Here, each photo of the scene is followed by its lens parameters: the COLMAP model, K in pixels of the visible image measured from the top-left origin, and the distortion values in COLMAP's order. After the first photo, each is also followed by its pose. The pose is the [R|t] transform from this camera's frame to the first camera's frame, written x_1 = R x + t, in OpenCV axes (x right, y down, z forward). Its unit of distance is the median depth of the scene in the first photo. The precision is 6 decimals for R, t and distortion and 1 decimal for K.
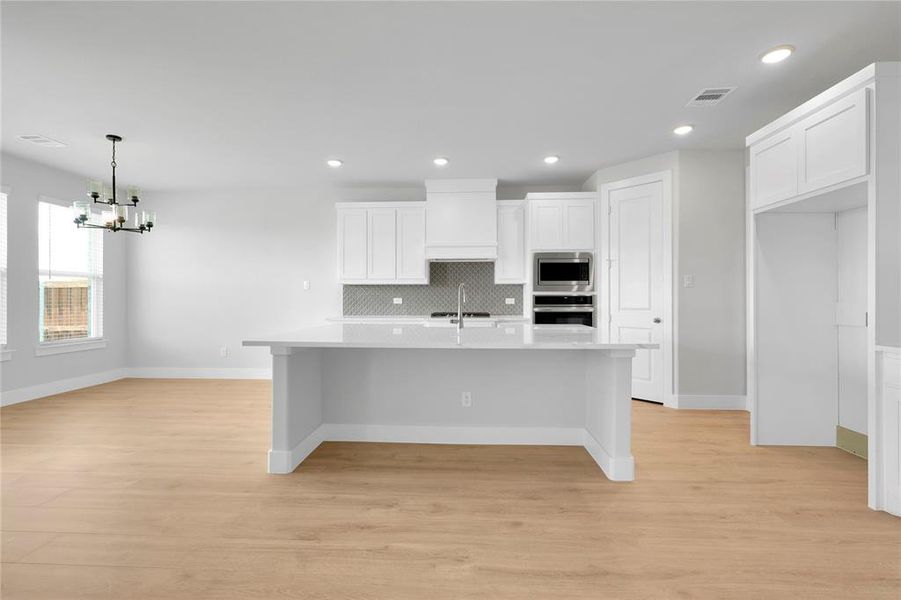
lens RADIAL K [[423.4, 0, 455.1], [0, 423.4, 295.7], [0, 0, 1]] dist [0.000516, 0.000376]
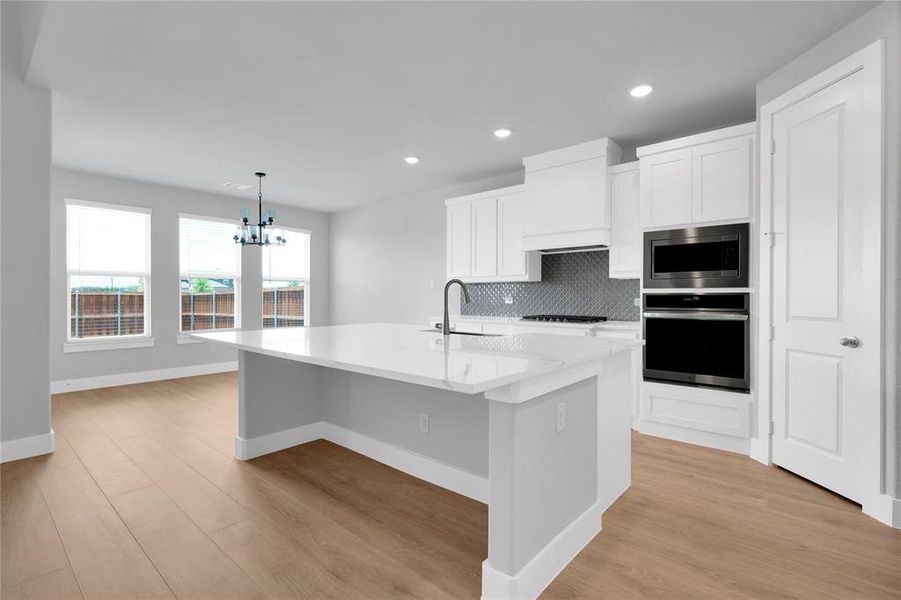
lens RADIAL K [[423.4, 0, 455.4], [0, 423.4, 296.7], [0, 0, 1]] dist [0.000516, 0.000376]
pose [[0.787102, 0.002219, -0.616819, 0.374333], [0.001067, 0.999987, 0.004958, -0.000151], [0.616822, -0.004560, 0.787089, 0.265876]]
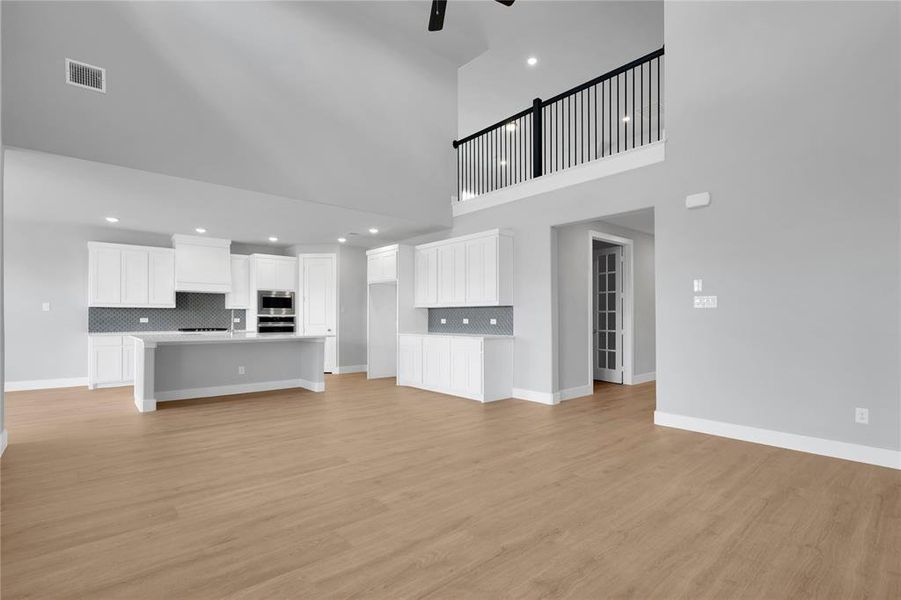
lens RADIAL K [[423.4, 0, 450.2], [0, 423.4, 314.7], [0, 0, 1]] dist [0.000516, 0.000376]
pose [[0.727812, 0.006157, 0.685749, -0.396845], [-0.003510, 0.999980, -0.005252, -0.002265], [-0.685768, 0.001415, 0.727819, -0.697272]]
